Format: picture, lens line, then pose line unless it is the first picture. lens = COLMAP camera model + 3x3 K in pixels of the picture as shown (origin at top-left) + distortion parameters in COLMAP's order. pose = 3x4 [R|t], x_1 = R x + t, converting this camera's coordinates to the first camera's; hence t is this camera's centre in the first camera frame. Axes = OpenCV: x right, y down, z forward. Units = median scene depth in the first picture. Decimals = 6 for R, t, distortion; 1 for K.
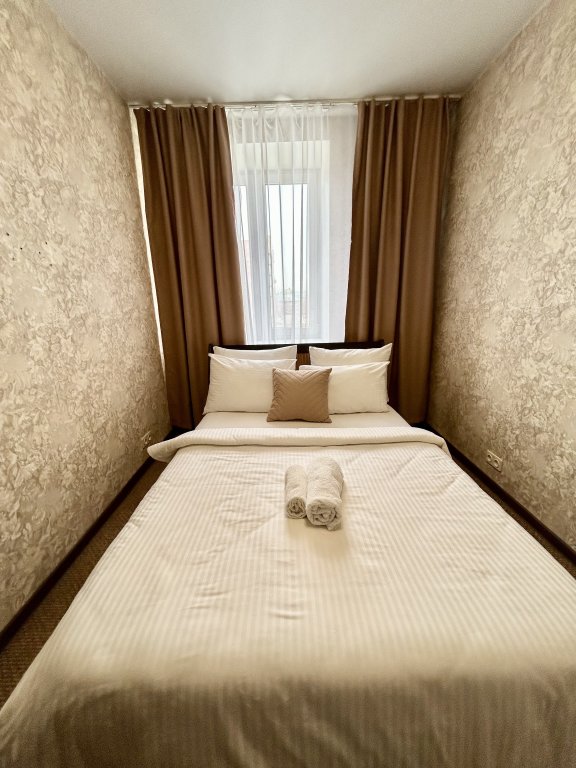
lens RADIAL K [[309.0, 0, 289.6], [0, 309.0, 381.1], [0, 0, 1]] dist [0.000275, -0.000102]
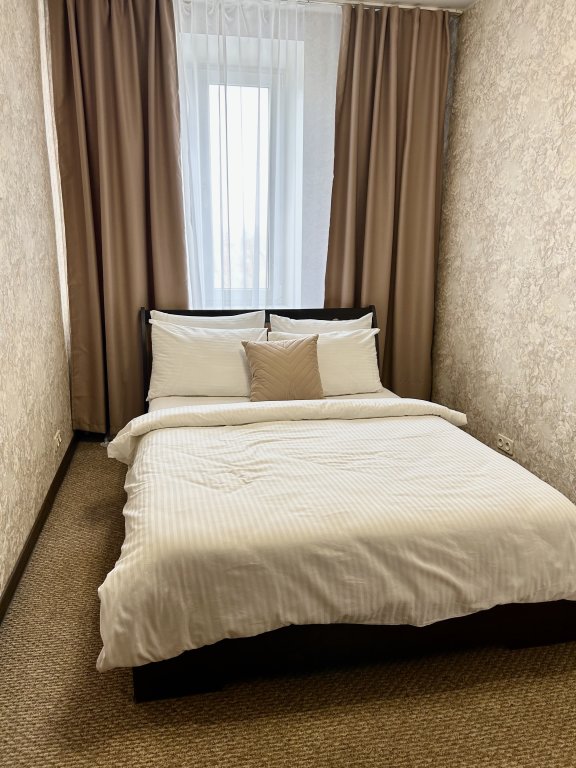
lens RADIAL K [[577.3, 0, 287.2], [0, 577.3, 387.4], [0, 0, 1]] dist [0.043017, -0.040675]
pose [[0.981388, -0.011659, 0.191680, -0.230676], [0.014993, 0.999760, -0.015953, 0.110709], [-0.191448, 0.018530, 0.981328, -0.451948]]
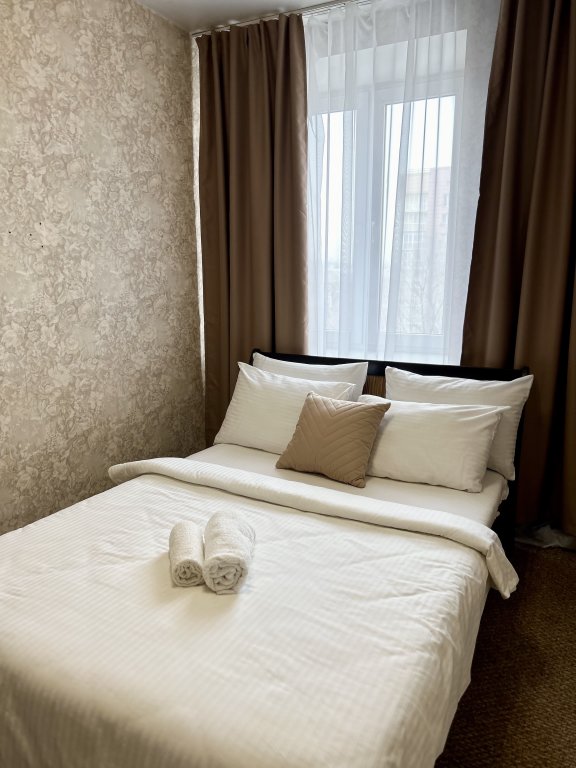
lens RADIAL K [[577.3, 0, 291.8], [0, 577.3, 391.9], [0, 0, 1]] dist [0.043017, -0.040675]
pose [[0.880600, 0.119786, -0.458471, 0.511099], [-0.144513, 0.989319, -0.019089, -0.014747], [0.451287, 0.083065, 0.888504, -0.119578]]
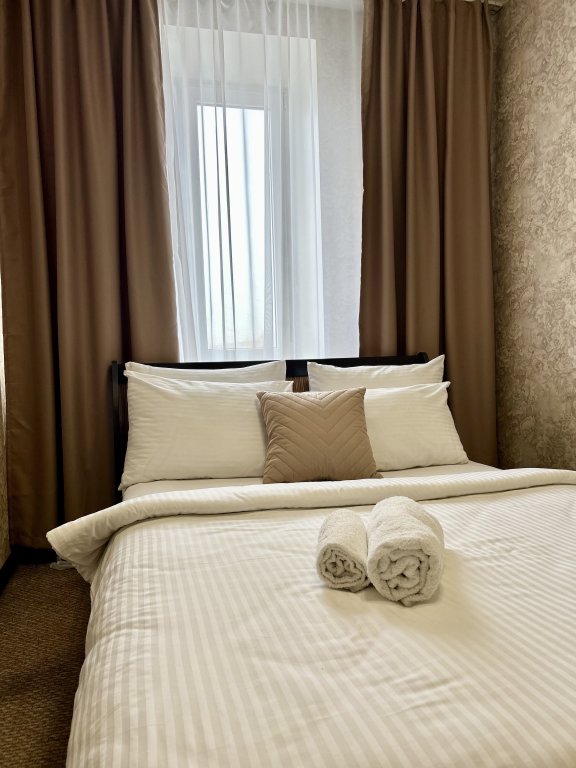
lens RADIAL K [[577.3, 0, 292.0], [0, 577.3, 385.7], [0, 0, 1]] dist [0.043017, -0.040675]
pose [[0.969123, -0.015930, 0.246064, -0.256595], [0.068629, 0.975906, -0.207116, 0.166815], [-0.236836, 0.217608, 0.946866, 0.056541]]
